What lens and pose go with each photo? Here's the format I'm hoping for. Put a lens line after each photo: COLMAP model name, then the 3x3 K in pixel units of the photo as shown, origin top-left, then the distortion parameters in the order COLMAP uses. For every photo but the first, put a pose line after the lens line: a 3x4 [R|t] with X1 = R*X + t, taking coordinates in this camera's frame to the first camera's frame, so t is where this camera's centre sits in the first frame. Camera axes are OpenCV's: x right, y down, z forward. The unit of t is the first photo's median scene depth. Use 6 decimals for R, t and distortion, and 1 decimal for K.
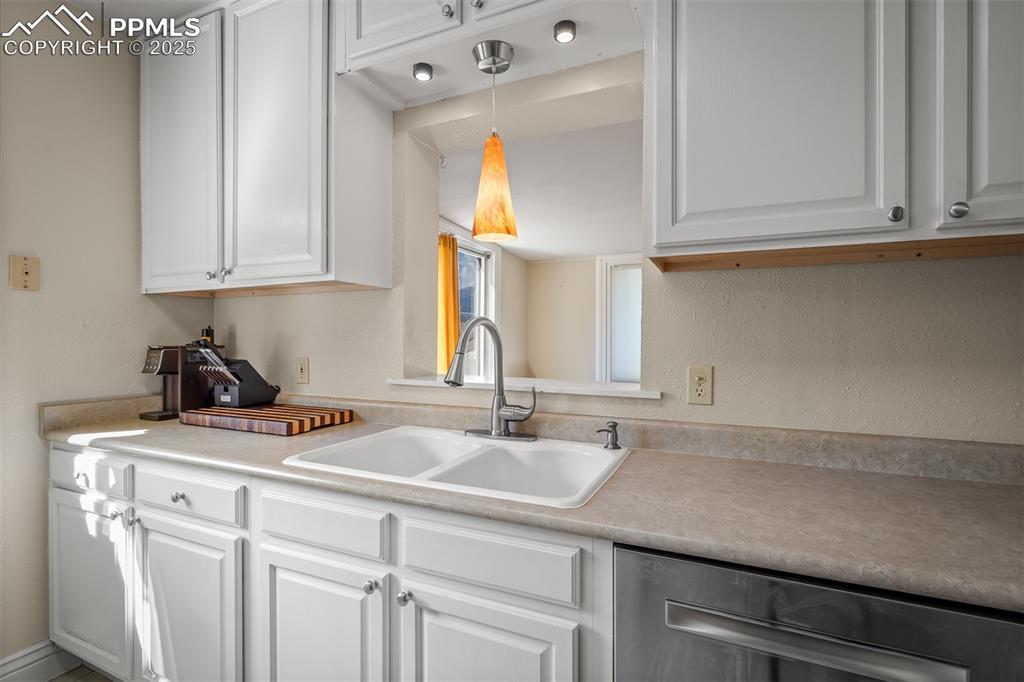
lens RADIAL K [[480.9, 0, 512.0], [0, 480.9, 341.0], [0, 0, 1]] dist [-0.003880, -0.000200]
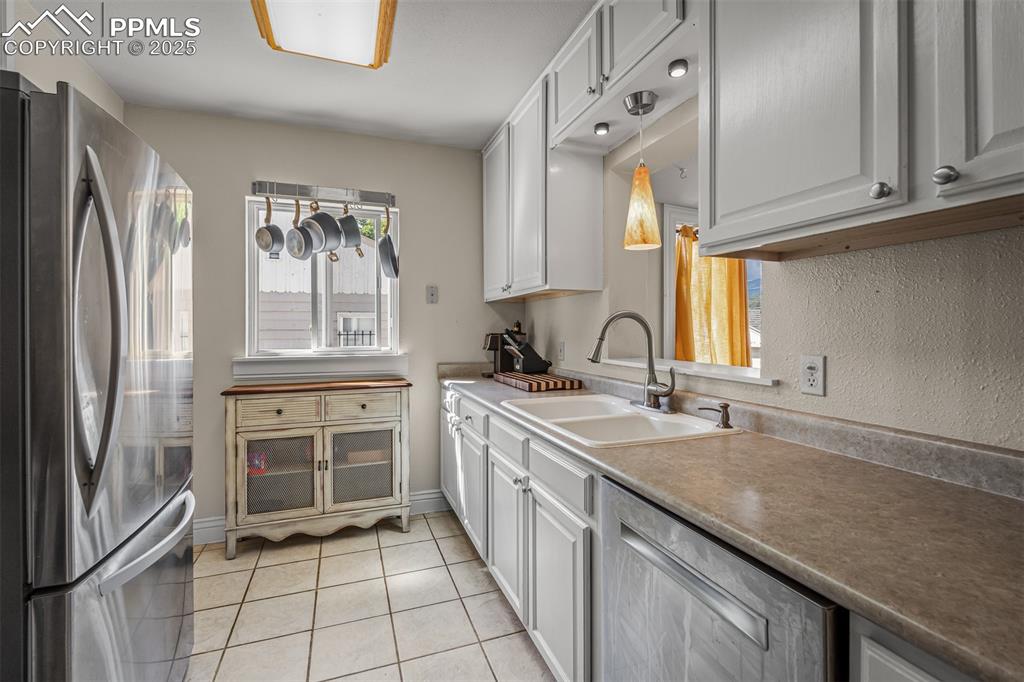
lens RADIAL K [[455.1, 0, 511.7], [0, 455.1, 327.6], [0, 0, 1]] dist [-0.000005, -0.000032]
pose [[0.705935, -0.004192, -0.708264, 0.585951], [-0.001705, 0.999970, -0.007618, 0.004230], [0.708274, 0.006585, 0.705906, -0.075799]]
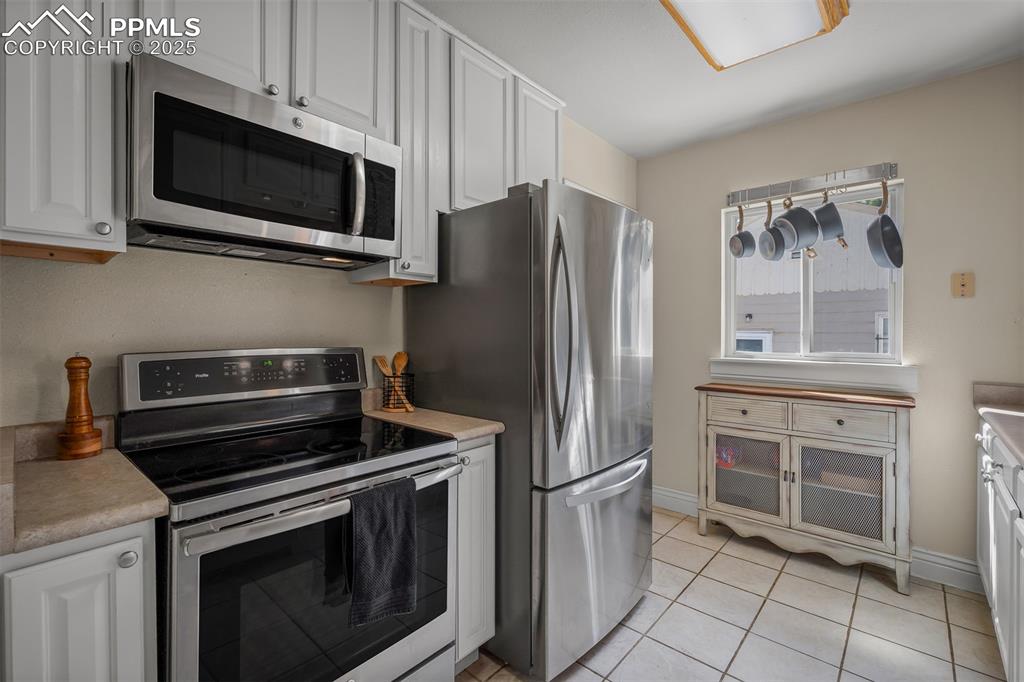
lens RADIAL K [[452.3, 0, 509.5], [0, 452.3, 332.6], [0, 0, 1]] dist [-0.002284, -0.000191]
pose [[-0.294208, 0.001638, -0.955740, 0.699968], [-0.009003, 0.999949, 0.004485, 0.000619], [0.955699, 0.009924, -0.294179, 0.159399]]
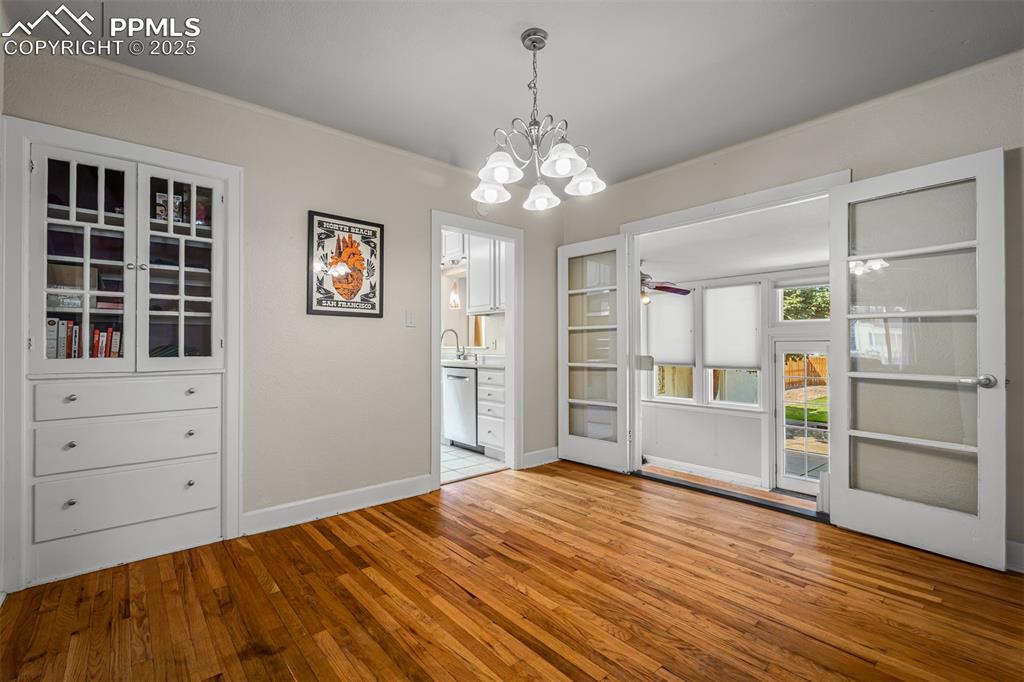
lens RADIAL K [[452.4, 0, 512.0], [0, 452.4, 341.0], [0, 0, 1]] dist [-0.001704, -0.000216]
pose [[0.913299, -0.006708, -0.407234, 1.969898], [-0.000661, 0.999839, -0.017954, 0.123471], [0.407288, 0.016667, 0.913148, -2.267559]]
